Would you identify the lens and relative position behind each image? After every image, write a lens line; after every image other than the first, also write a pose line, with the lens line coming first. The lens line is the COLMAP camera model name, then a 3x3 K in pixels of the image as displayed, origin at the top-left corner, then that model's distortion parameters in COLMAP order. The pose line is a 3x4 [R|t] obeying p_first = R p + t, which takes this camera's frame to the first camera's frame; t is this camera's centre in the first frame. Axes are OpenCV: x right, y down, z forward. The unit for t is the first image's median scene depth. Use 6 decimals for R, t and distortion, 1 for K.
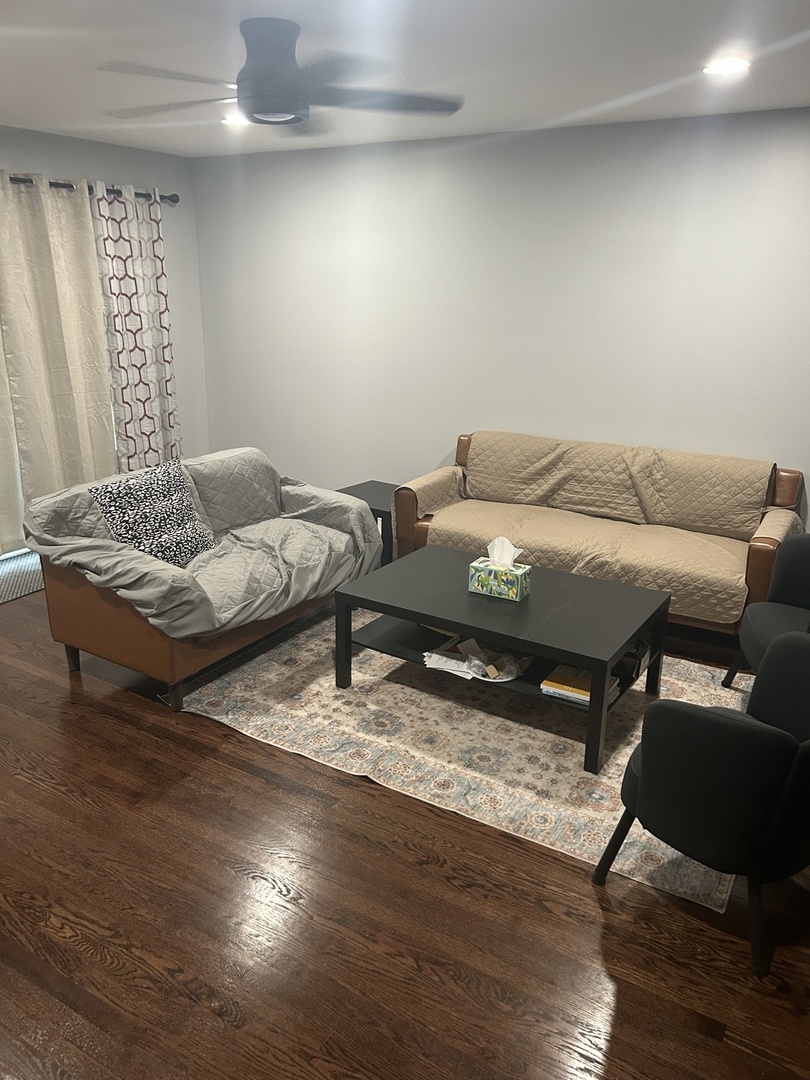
lens RADIAL K [[816.1, 0, 406.8], [0, 816.1, 539.0], [0, 0, 1]] dist [0.042058, -0.048640]
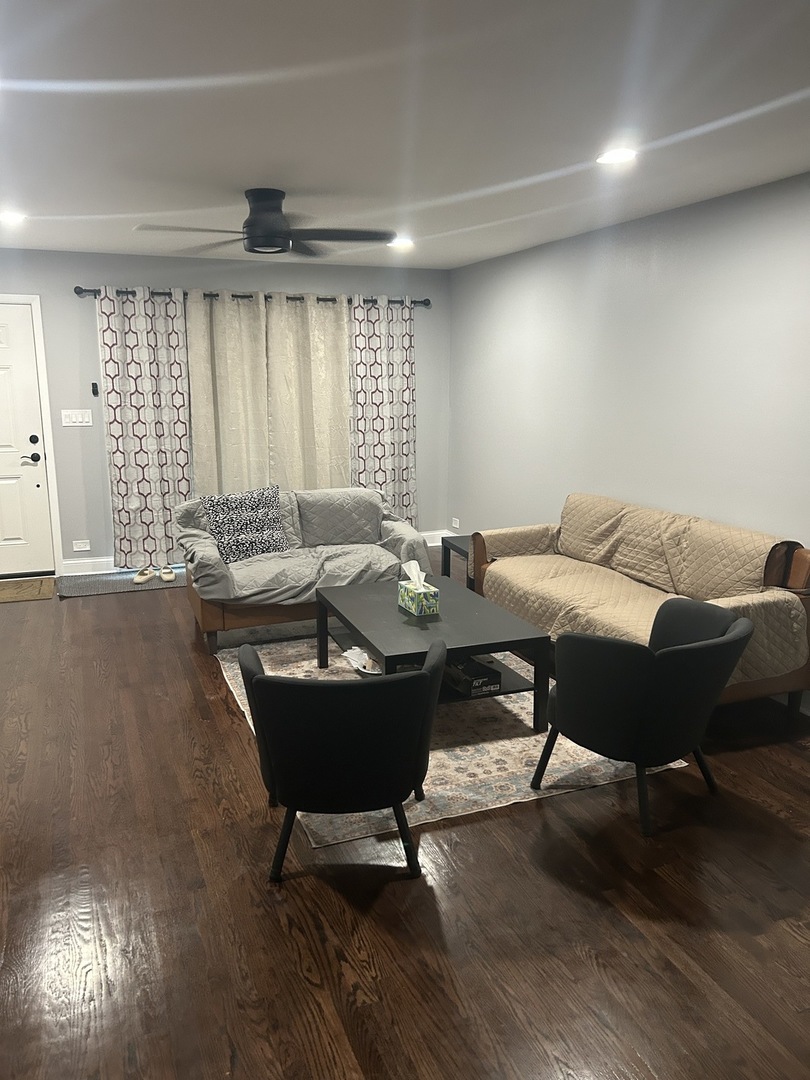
lens RADIAL K [[816.1, 0, 404.0], [0, 816.1, 543.8], [0, 0, 1]] dist [0.042058, -0.048640]
pose [[0.795573, 0.106762, -0.596377, 0.592935], [-0.167726, 0.984690, -0.047470, 0.023443], [0.582179, 0.137794, 0.801299, 0.021419]]
